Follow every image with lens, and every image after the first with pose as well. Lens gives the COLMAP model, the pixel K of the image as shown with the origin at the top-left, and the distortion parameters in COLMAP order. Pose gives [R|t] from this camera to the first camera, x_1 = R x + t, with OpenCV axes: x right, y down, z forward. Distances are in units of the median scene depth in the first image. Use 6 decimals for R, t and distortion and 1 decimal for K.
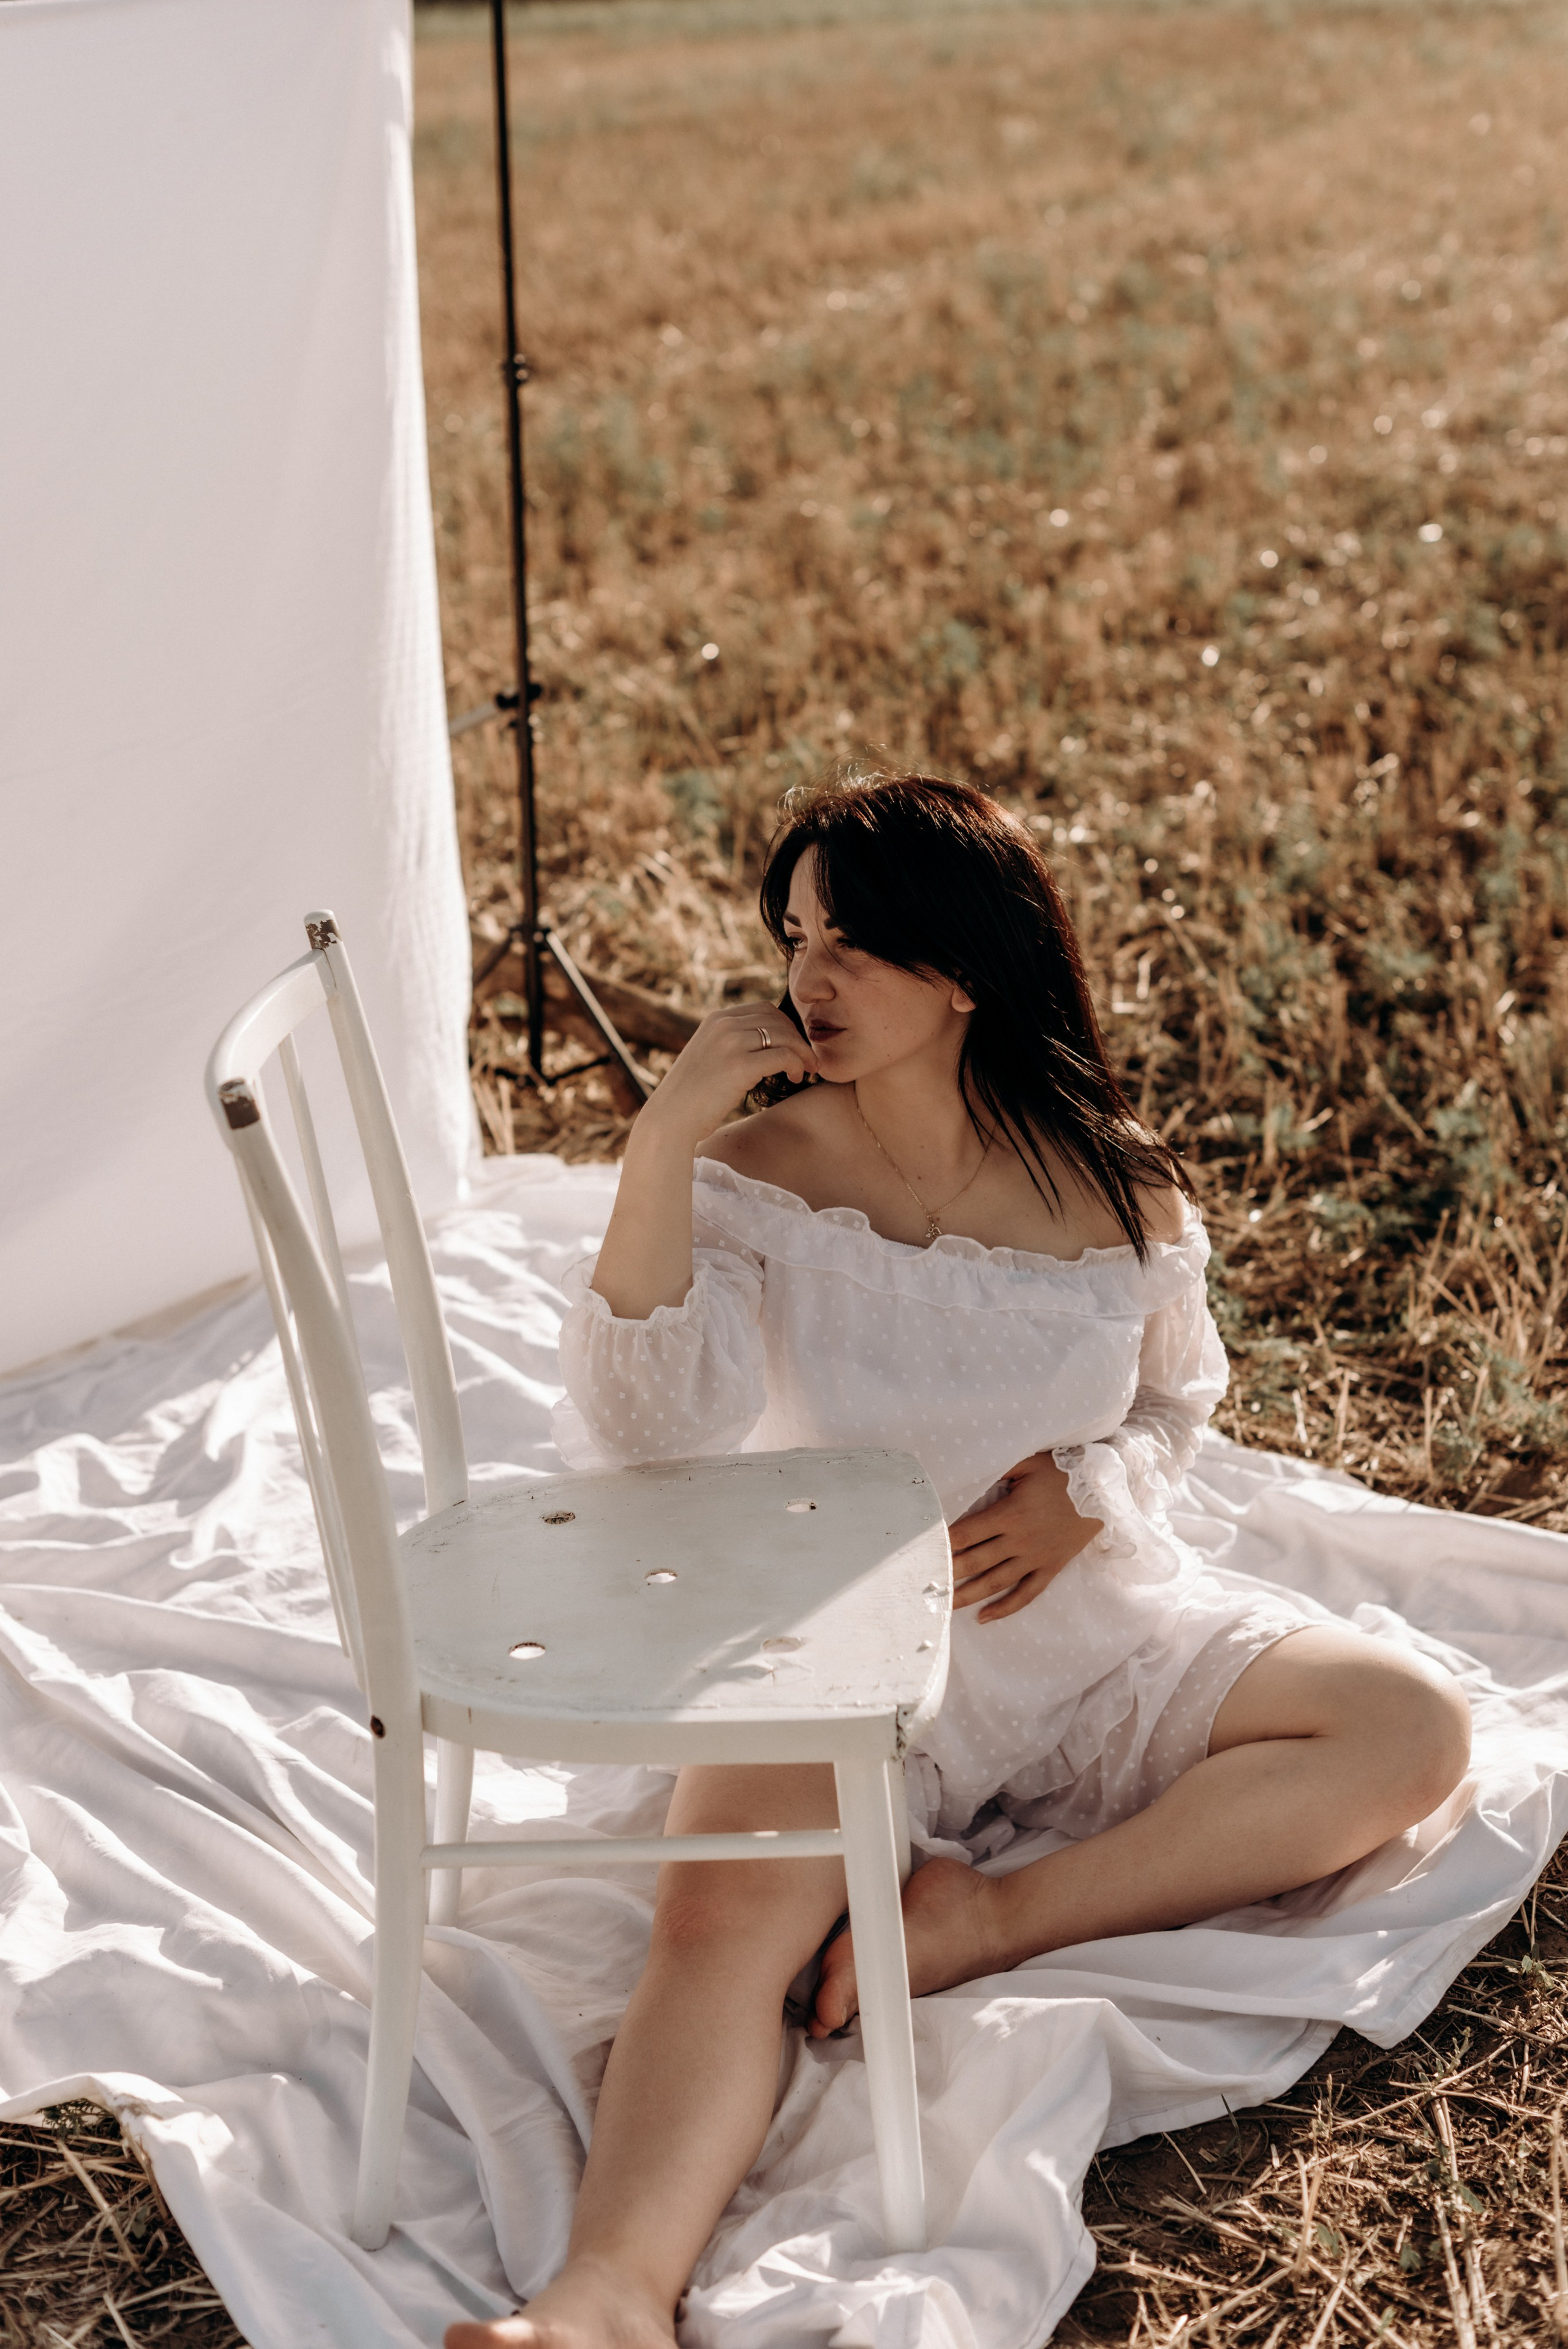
lens RADIAL K [[3241.1, 0, 784.0], [0, 3241.1, 1174.5], [0, 0, 1]] dist [-0.030491, -0.022965]
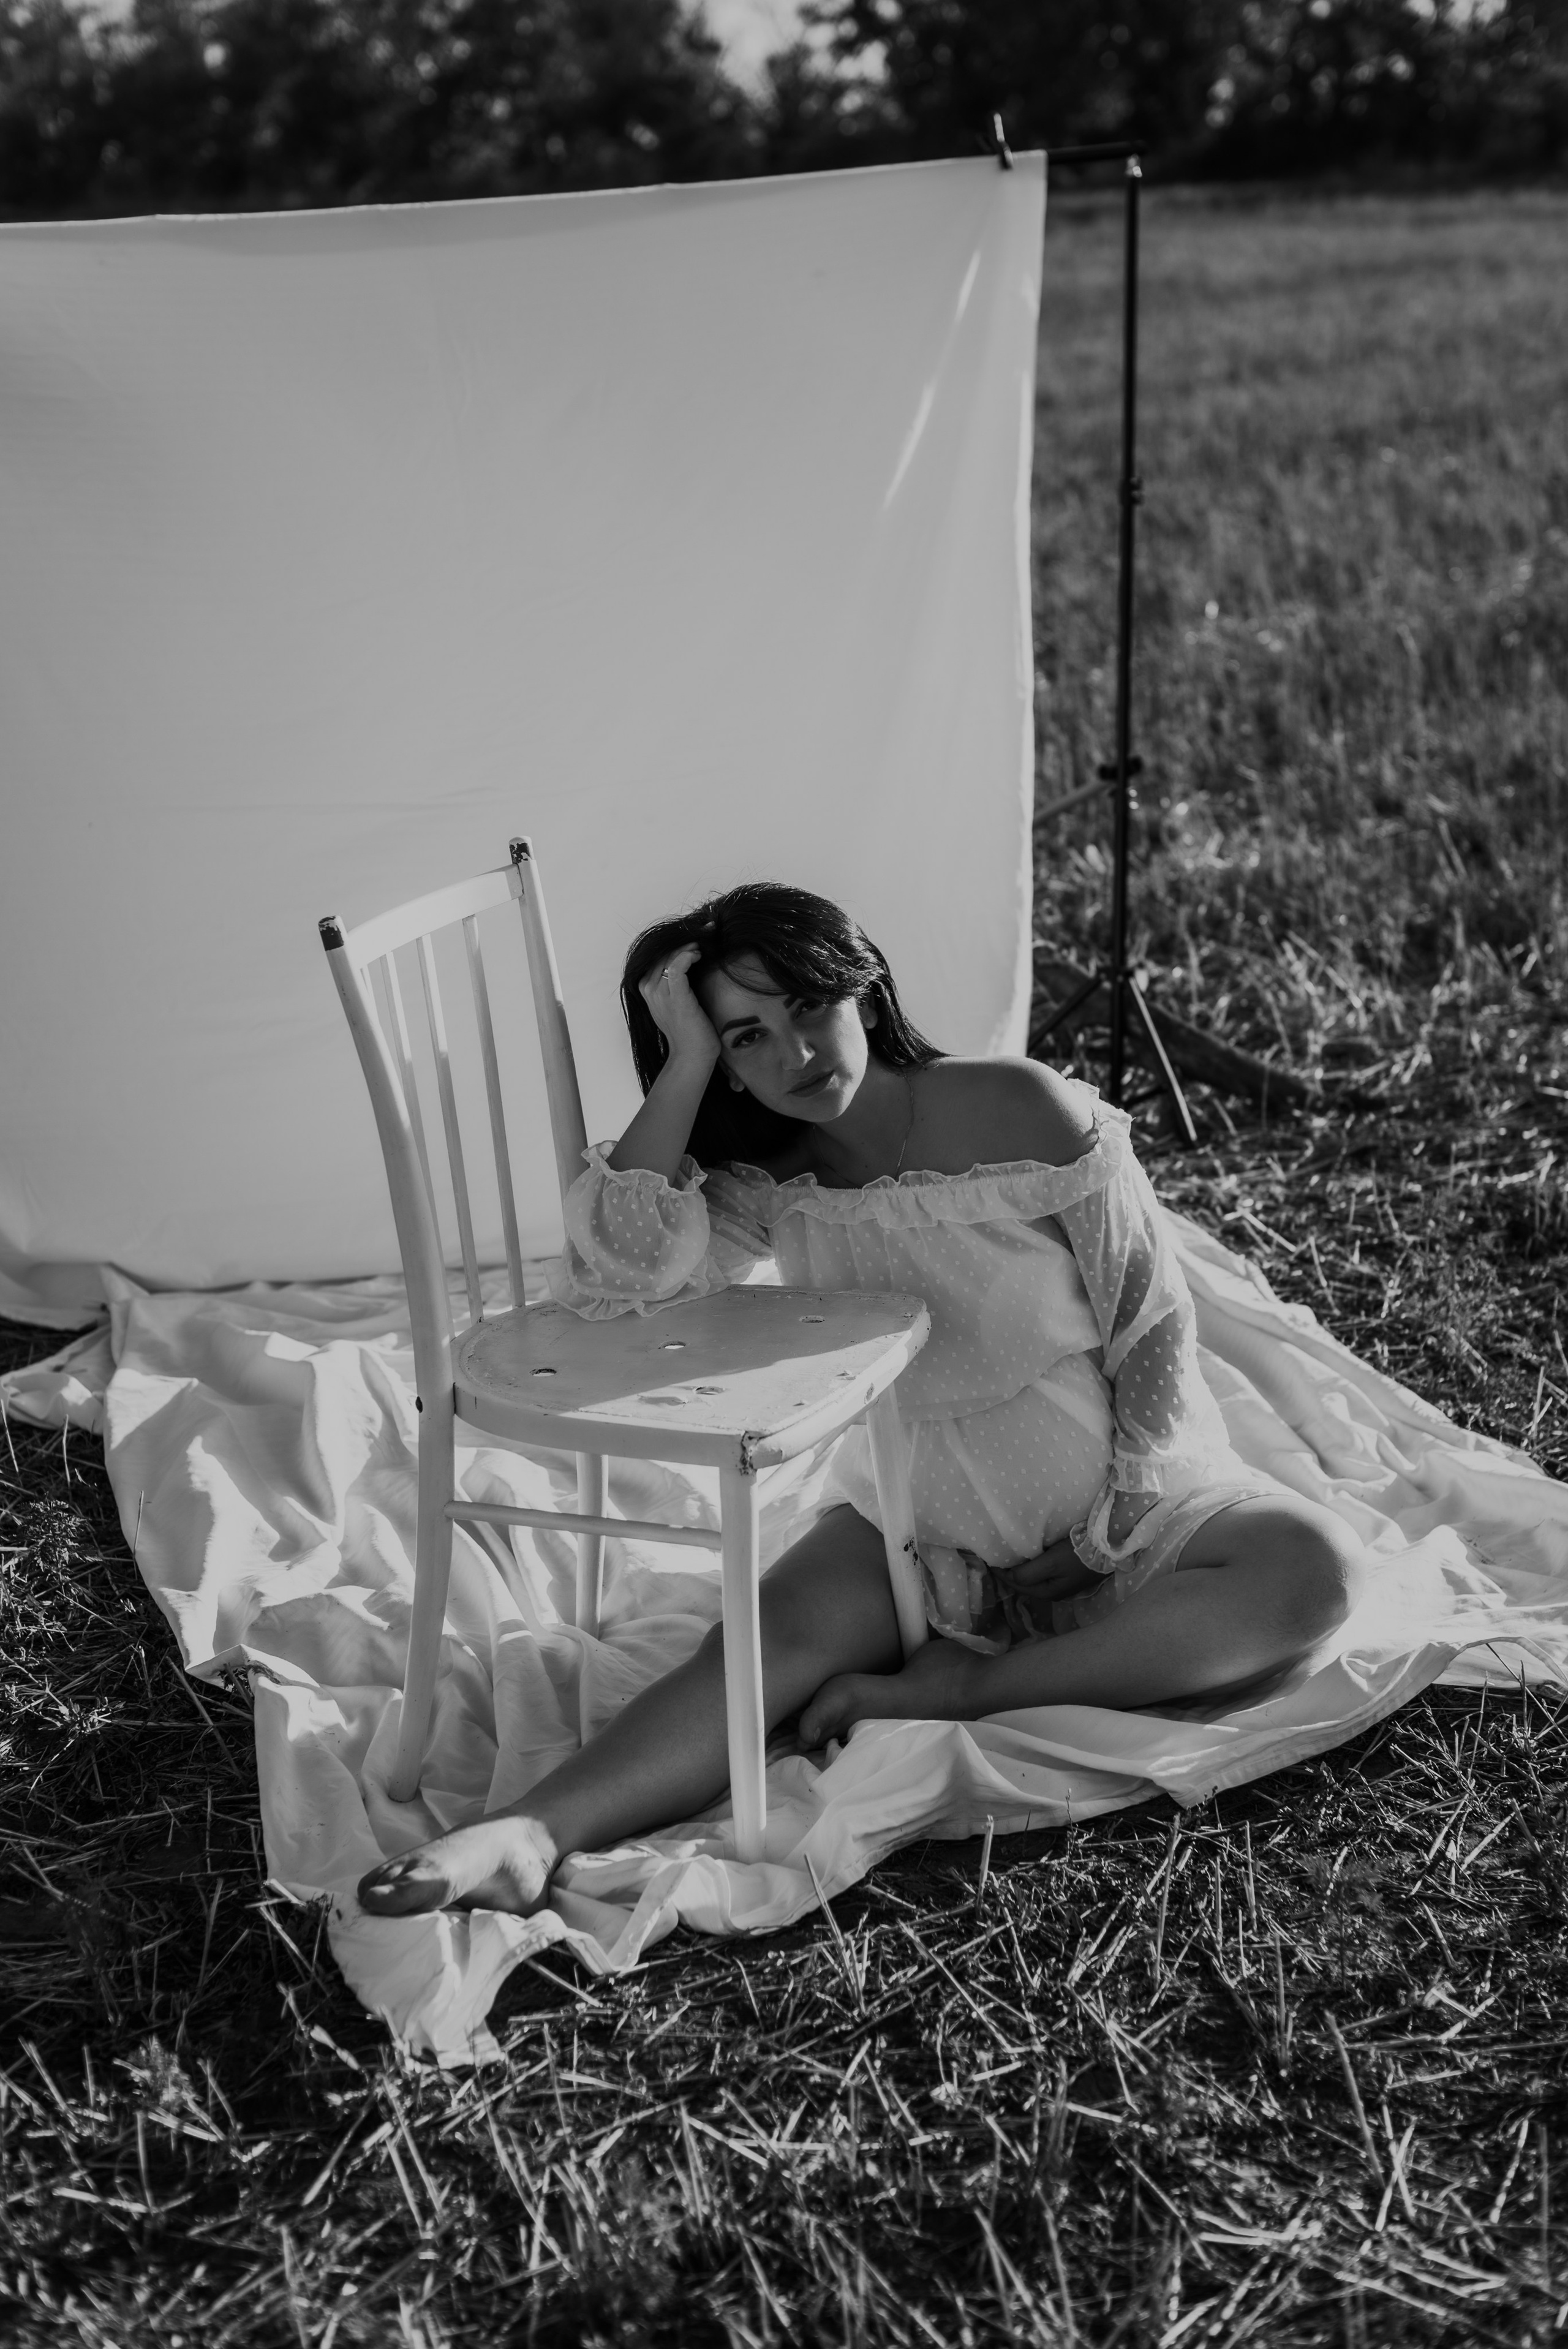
lens RADIAL K [[3241.1, 0, 784.0], [0, 3241.1, 1174.5], [0, 0, 1]] dist [-0.030491, -0.022965]
pose [[0.933109, 0.110271, -0.342268, 0.430219], [-0.126113, 0.991718, -0.024305, 0.077065], [0.336753, 0.065844, 0.939288, -0.229164]]
